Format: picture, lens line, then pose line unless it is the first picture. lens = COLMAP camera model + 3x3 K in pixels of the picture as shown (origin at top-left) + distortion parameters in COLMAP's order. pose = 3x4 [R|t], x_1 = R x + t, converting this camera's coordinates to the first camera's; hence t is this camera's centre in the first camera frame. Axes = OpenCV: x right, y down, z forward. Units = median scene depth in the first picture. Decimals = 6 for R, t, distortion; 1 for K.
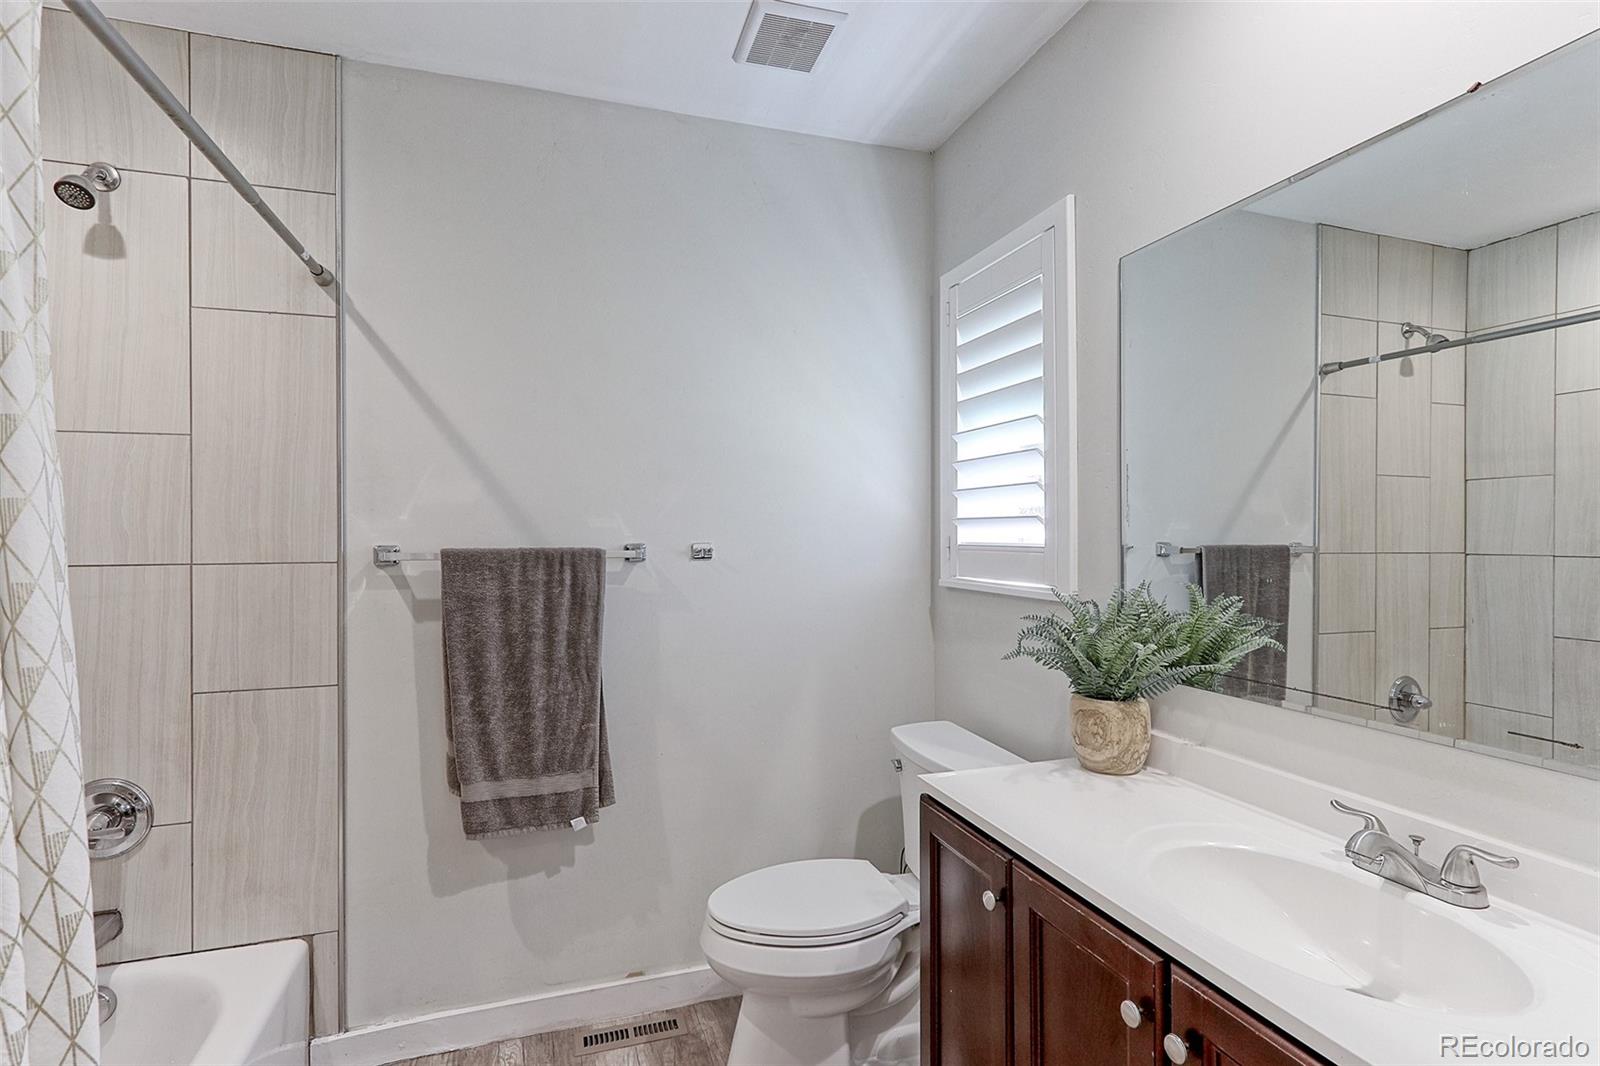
lens RADIAL K [[757.4, 0, 795.8], [0, 757.4, 530.3], [0, 0, 1]] dist [0.000814, 0.003498]
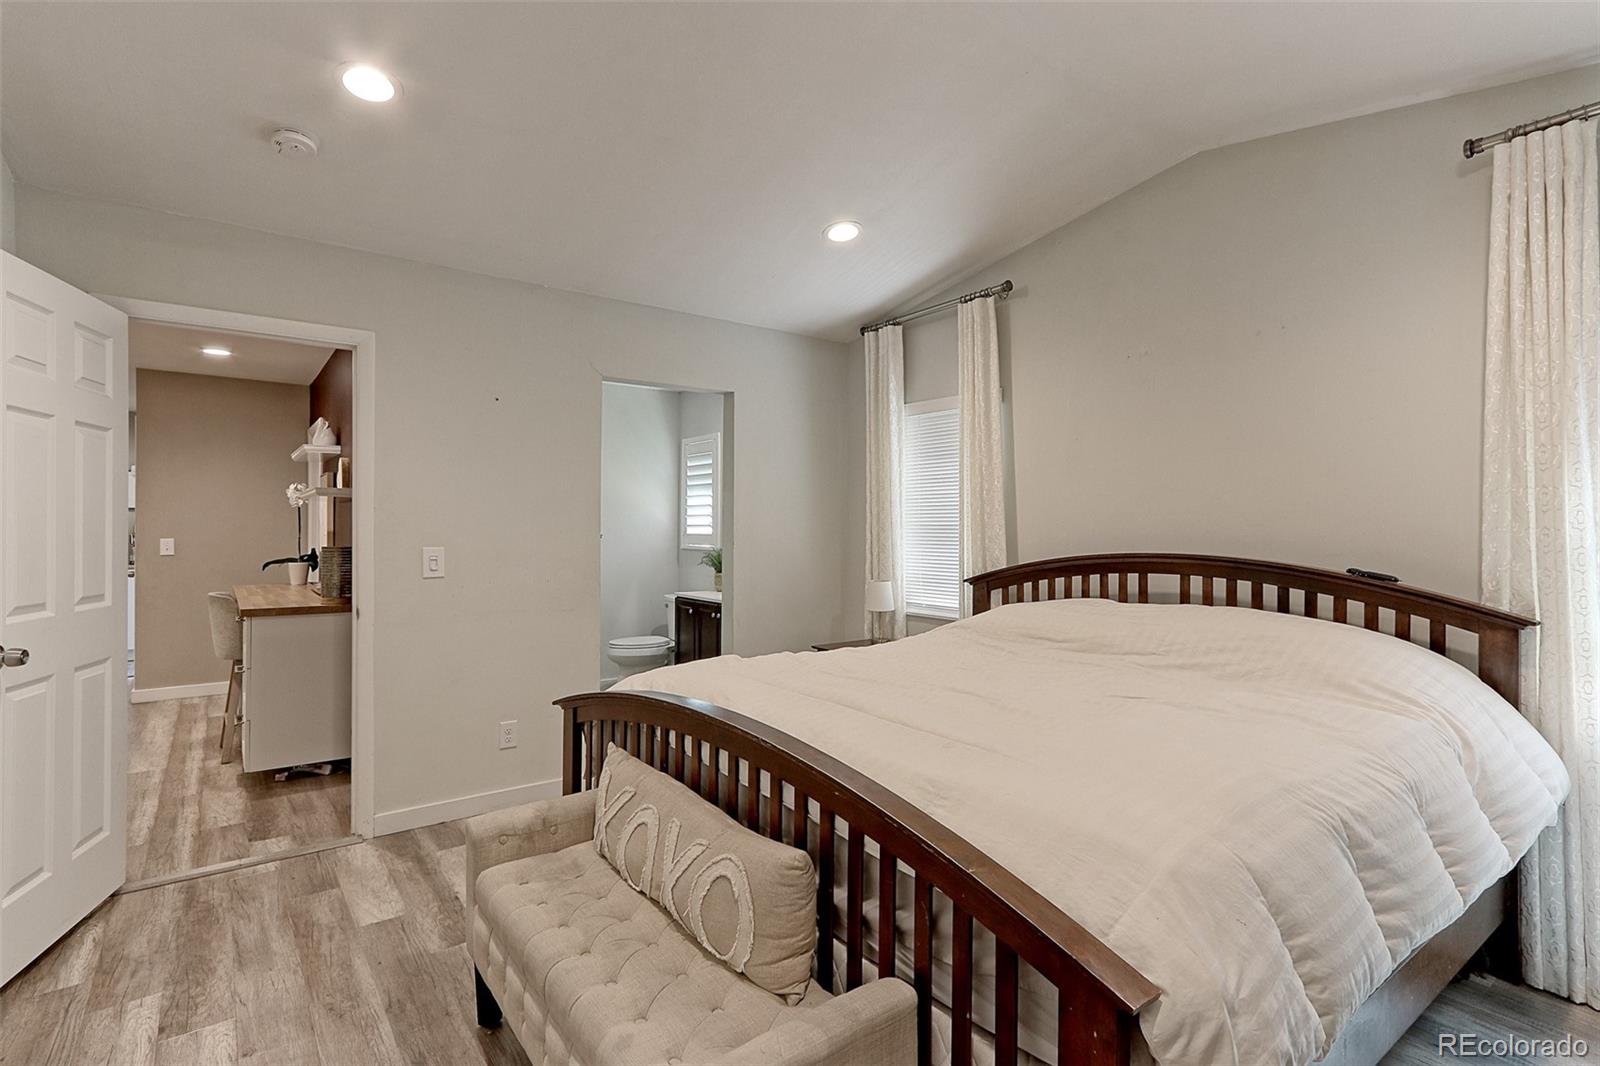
lens RADIAL K [[757.4, 0, 798.3], [0, 757.4, 530.0], [0, 0, 1]] dist [0.000814, 0.003498]
pose [[0.944237, 0.009601, 0.329126, -0.405421], [-0.008665, 0.999953, -0.004311, 0.014024], [-0.329152, 0.001219, 0.944276, -2.246095]]
